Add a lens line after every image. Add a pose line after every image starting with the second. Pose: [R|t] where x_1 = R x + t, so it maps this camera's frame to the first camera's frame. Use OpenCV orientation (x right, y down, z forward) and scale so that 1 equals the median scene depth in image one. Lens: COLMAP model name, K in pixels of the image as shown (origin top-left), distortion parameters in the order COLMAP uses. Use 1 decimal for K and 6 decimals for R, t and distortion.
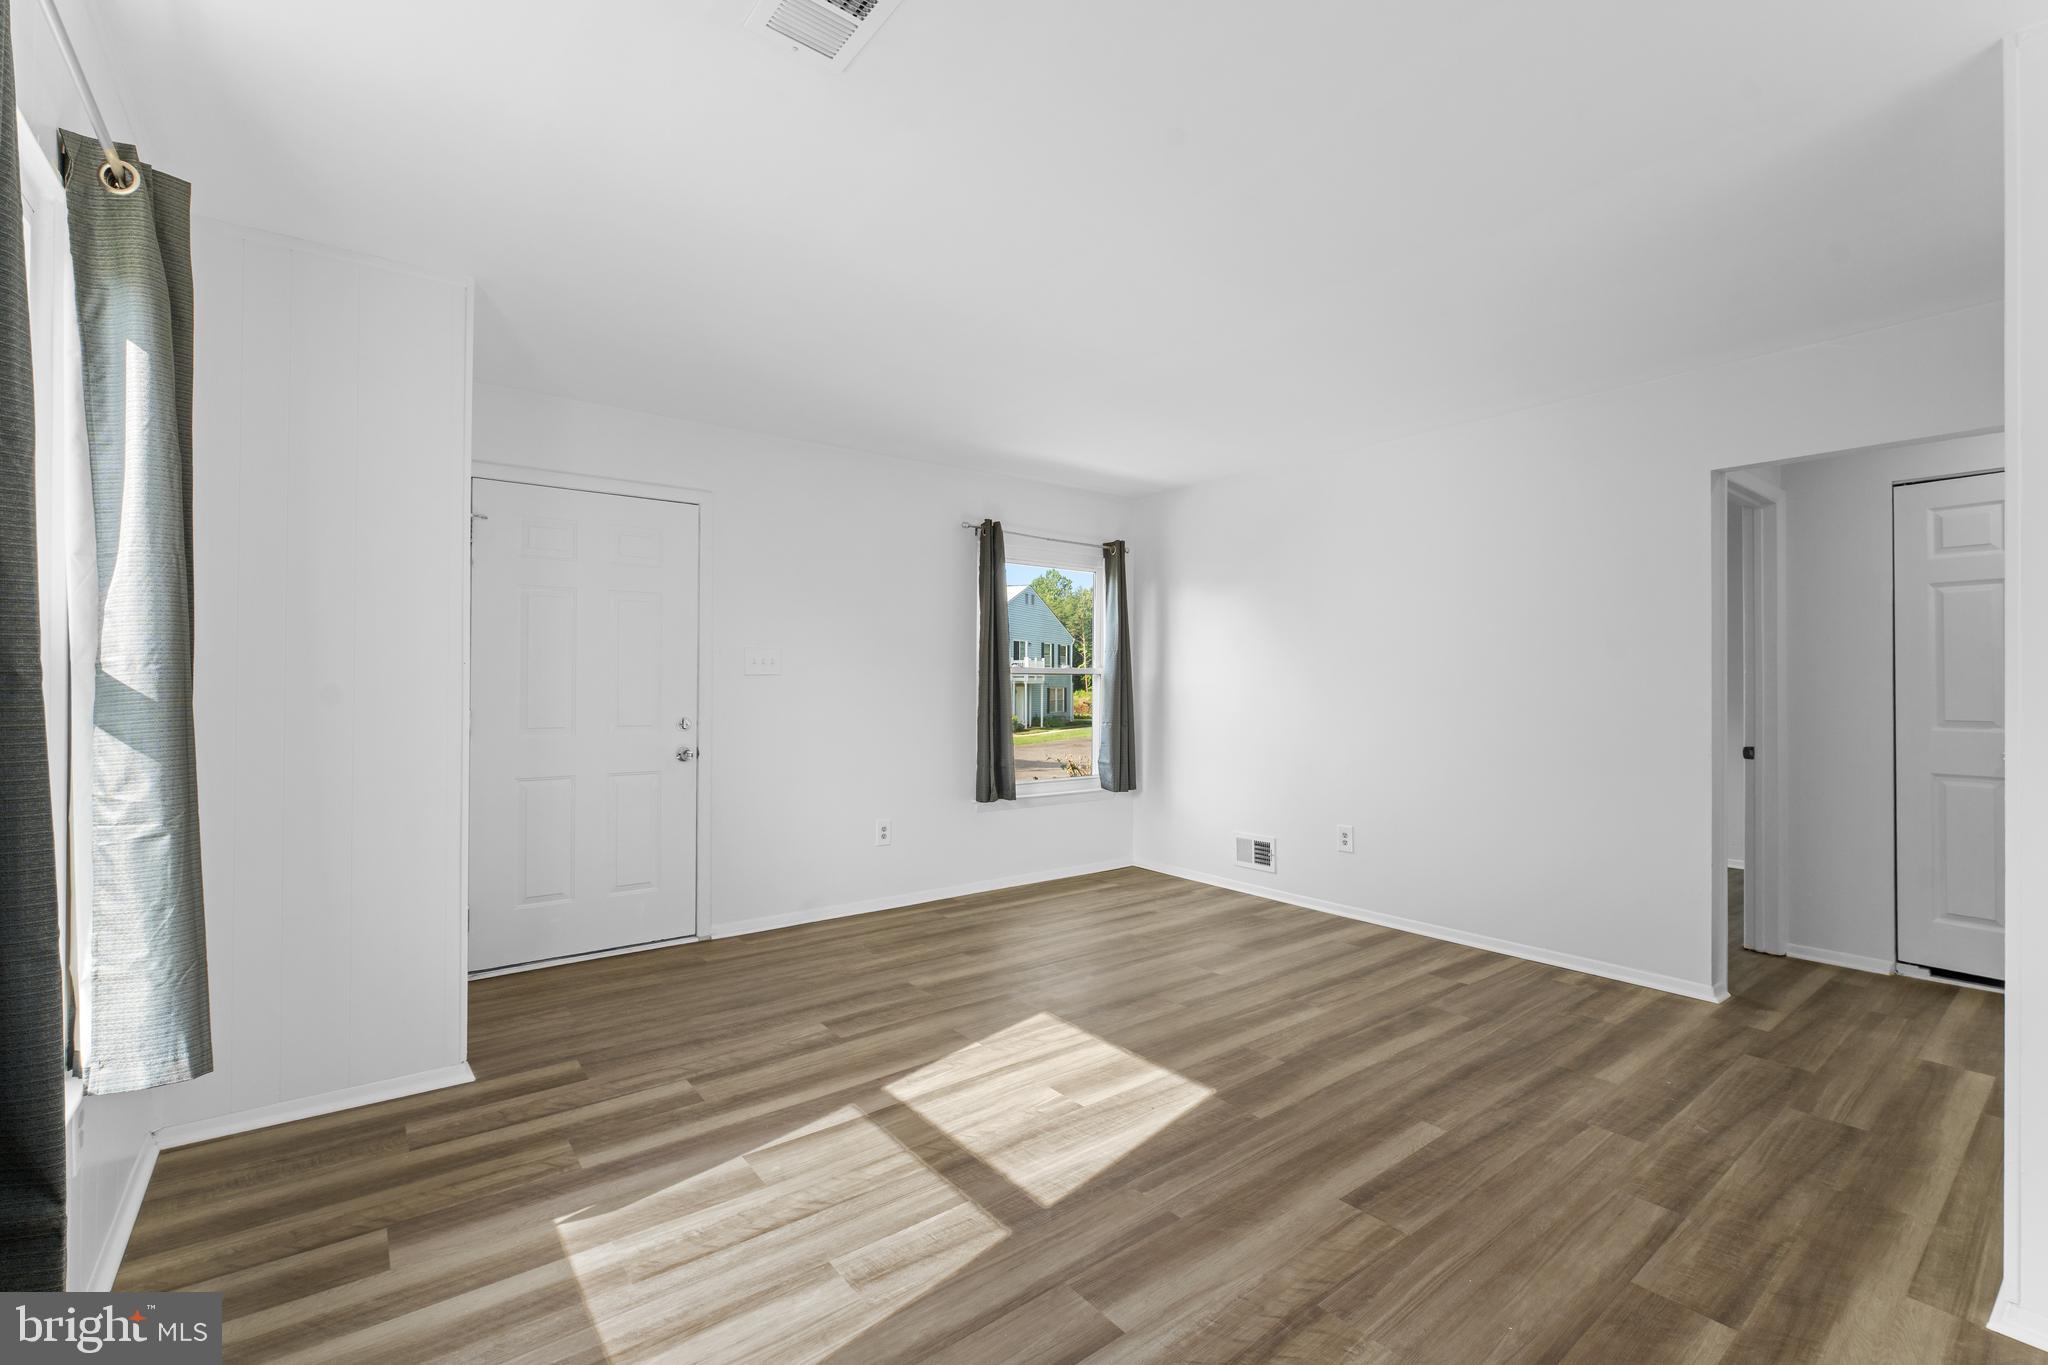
lens RADIAL K [[881.1, 0, 1031.6], [0, 881.1, 680.5], [0, 0, 1]] dist [-0.005009, 0.001039]
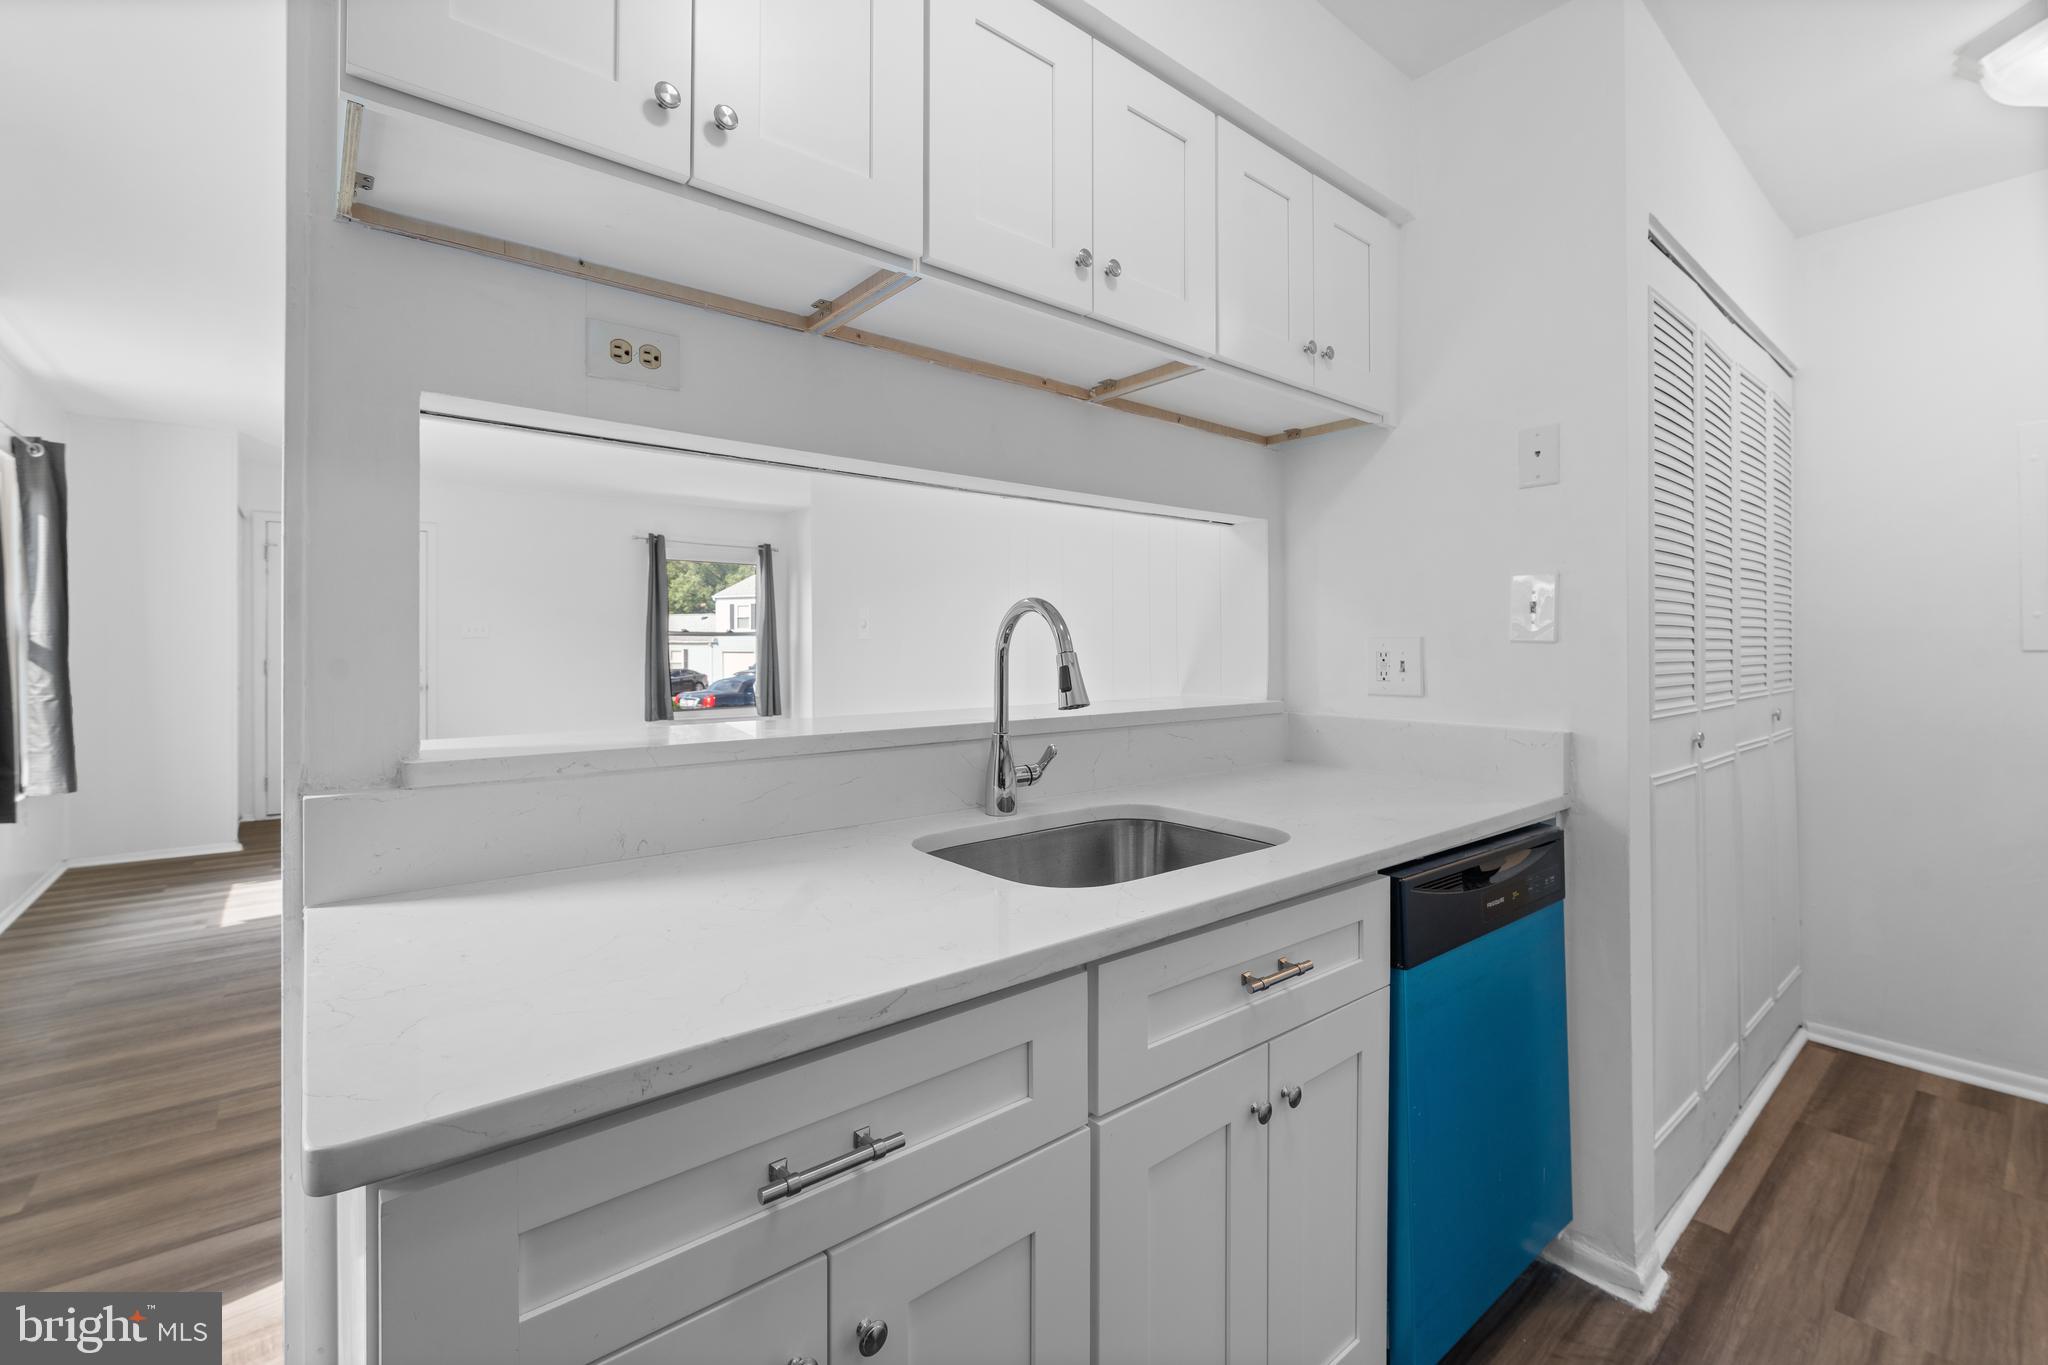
lens RADIAL K [[881.1, 0, 1039.4], [0, 881.1, 647.7], [0, 0, 1]] dist [-0.005009, 0.001039]
pose [[0.999697, -0.006567, 0.023727, 1.032528], [0.006393, 0.999952, 0.007407, 0.007728], [-0.023775, -0.007253, 0.999691, -0.923573]]
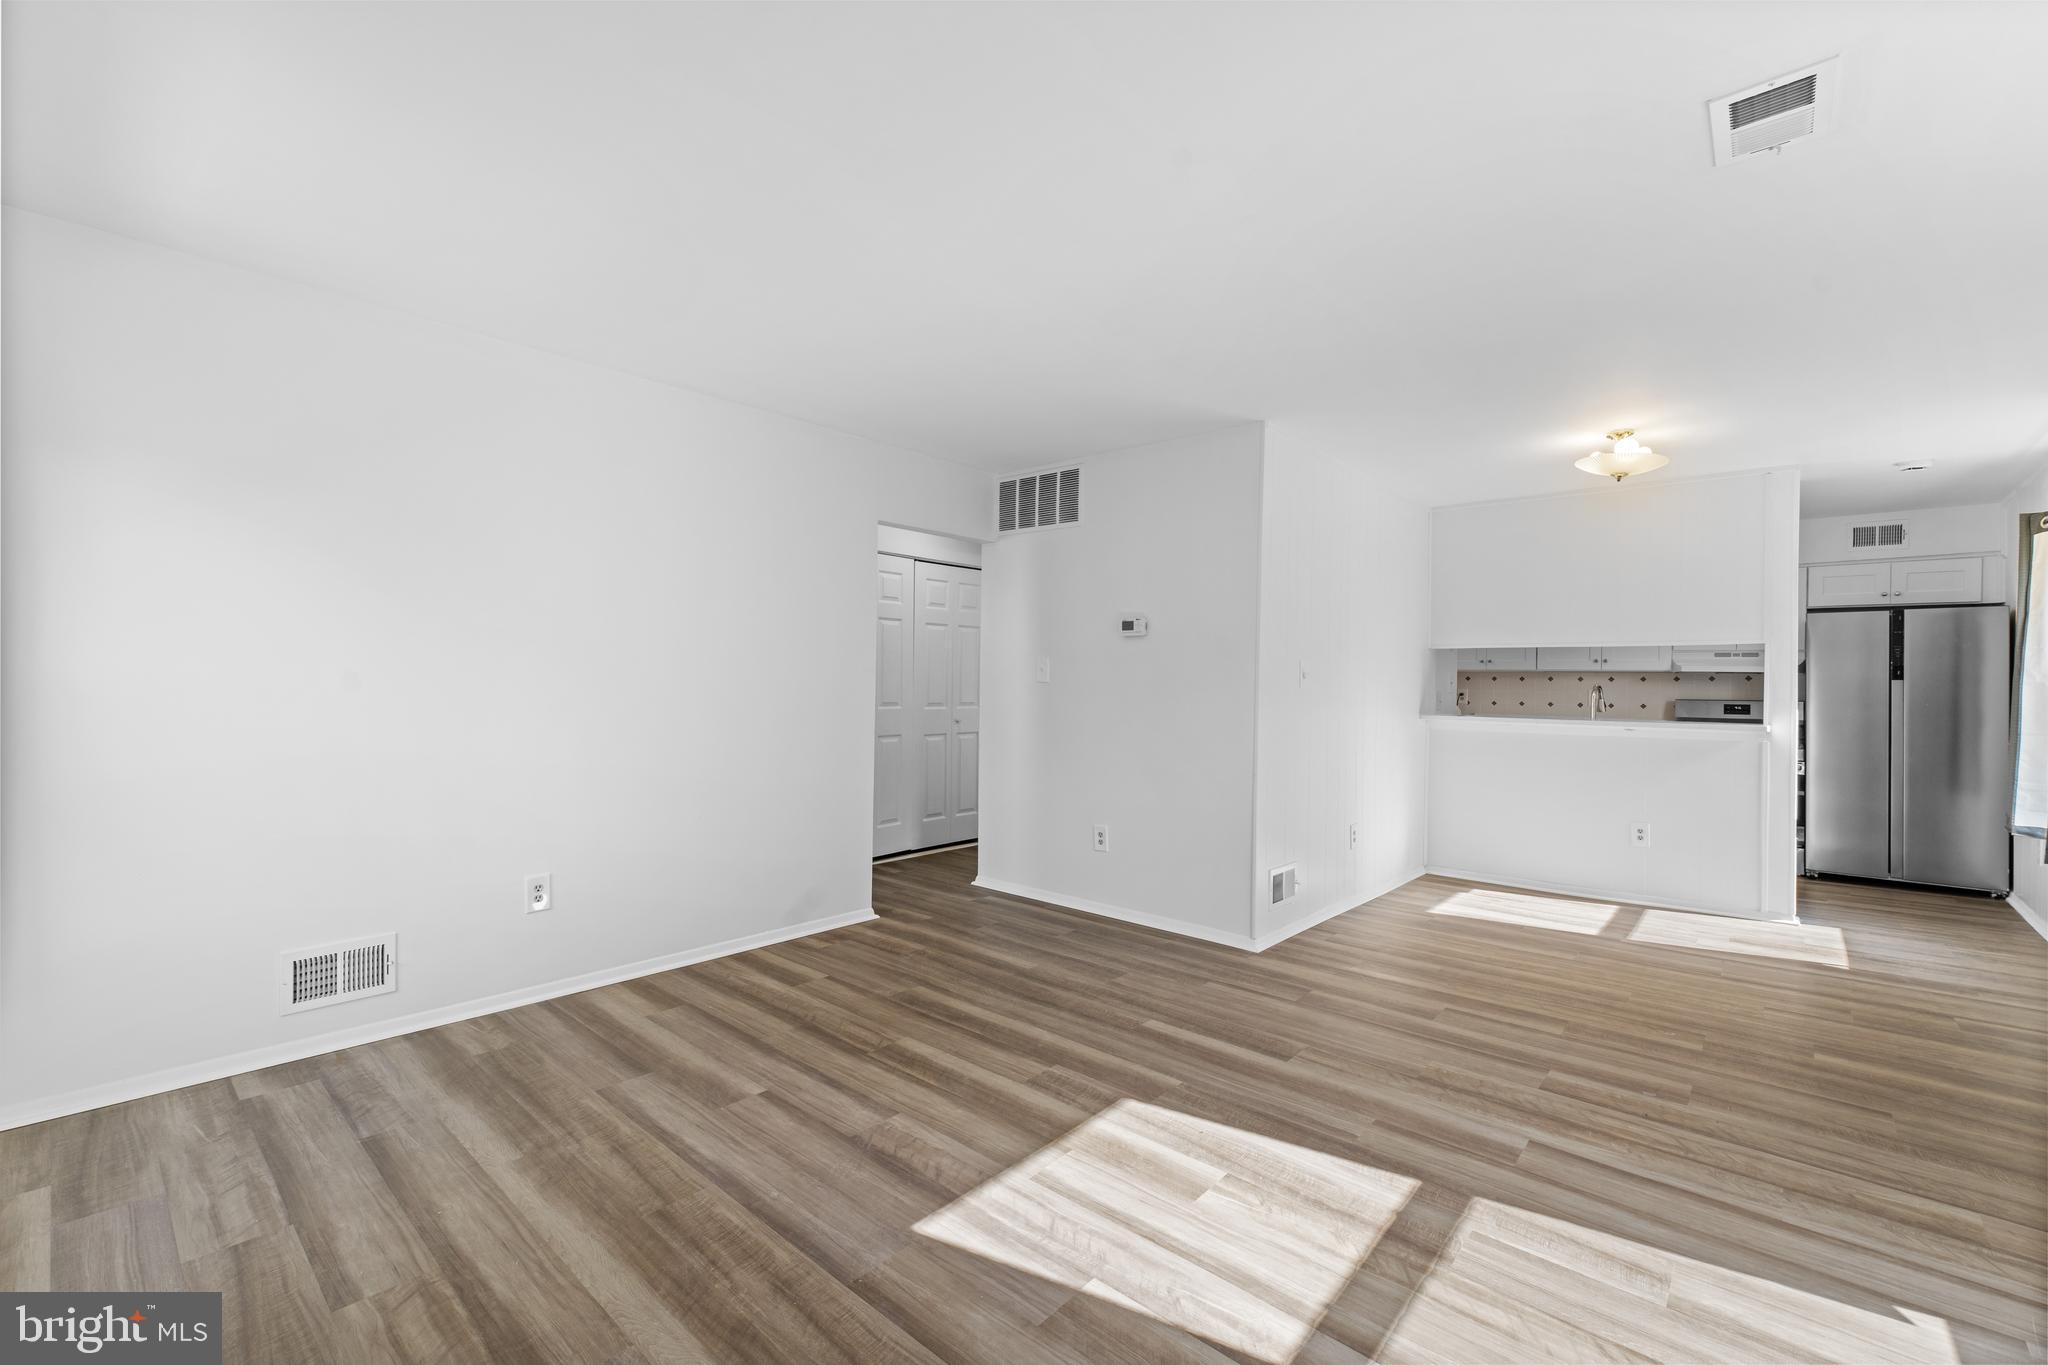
lens RADIAL K [[881.1, 0, 1019.2], [0, 881.1, 684.1], [0, 0, 1]] dist [-0.005009, 0.001039]
pose [[-0.179522, -0.008805, 0.983715, -0.685065], [-0.016051, 0.999853, 0.006021, 0.001731], [-0.983623, -0.014709, -0.179637, 1.245568]]
